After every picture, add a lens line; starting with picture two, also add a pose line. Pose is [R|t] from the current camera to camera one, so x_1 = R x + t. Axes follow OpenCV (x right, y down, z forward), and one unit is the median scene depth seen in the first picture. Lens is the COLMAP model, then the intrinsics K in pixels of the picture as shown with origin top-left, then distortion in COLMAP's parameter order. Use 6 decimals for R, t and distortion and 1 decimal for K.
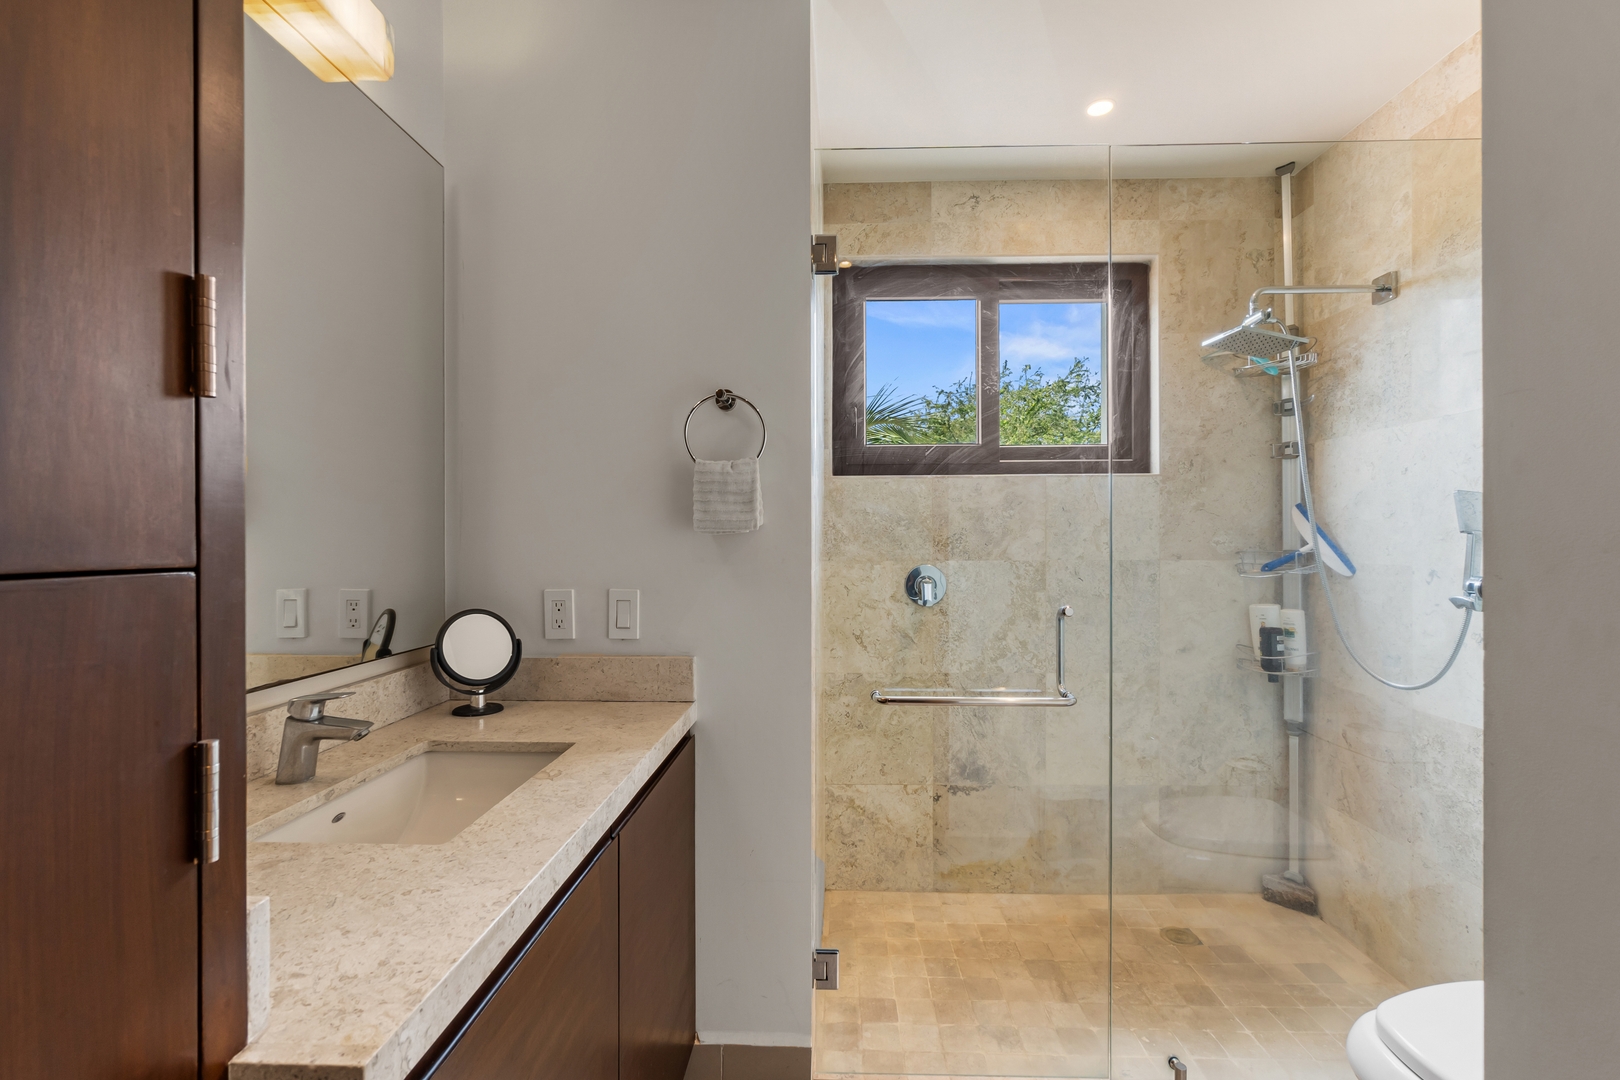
lens RADIAL K [[709.8, 0, 801.5], [0, 709.8, 541.1], [0, 0, 1]] dist [-0.001616, -0.000734]
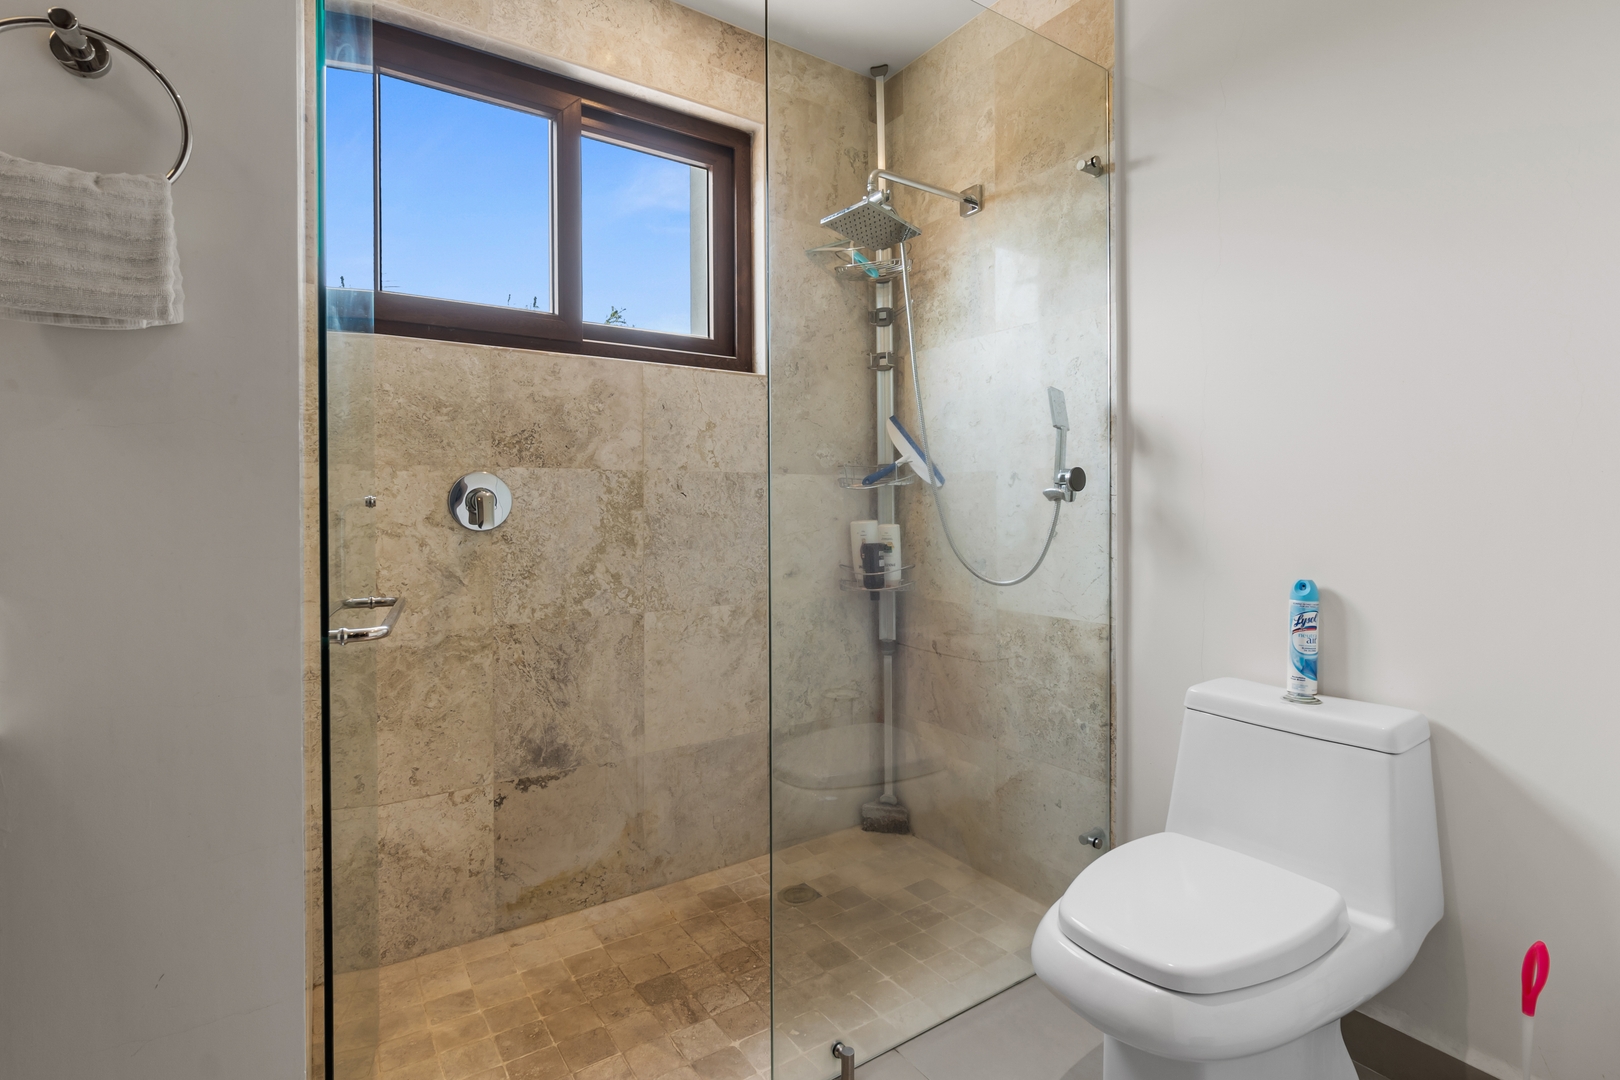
lens RADIAL K [[768.3, 0, 815.3], [0, 768.3, 523.1], [0, 0, 1]] dist [-0.010821, 0.004118]
pose [[0.800506, -0.004531, 0.599307, -0.014914], [-0.001074, 0.999959, 0.008995, 0.082981], [-0.599323, -0.007845, 0.800469, 0.215395]]
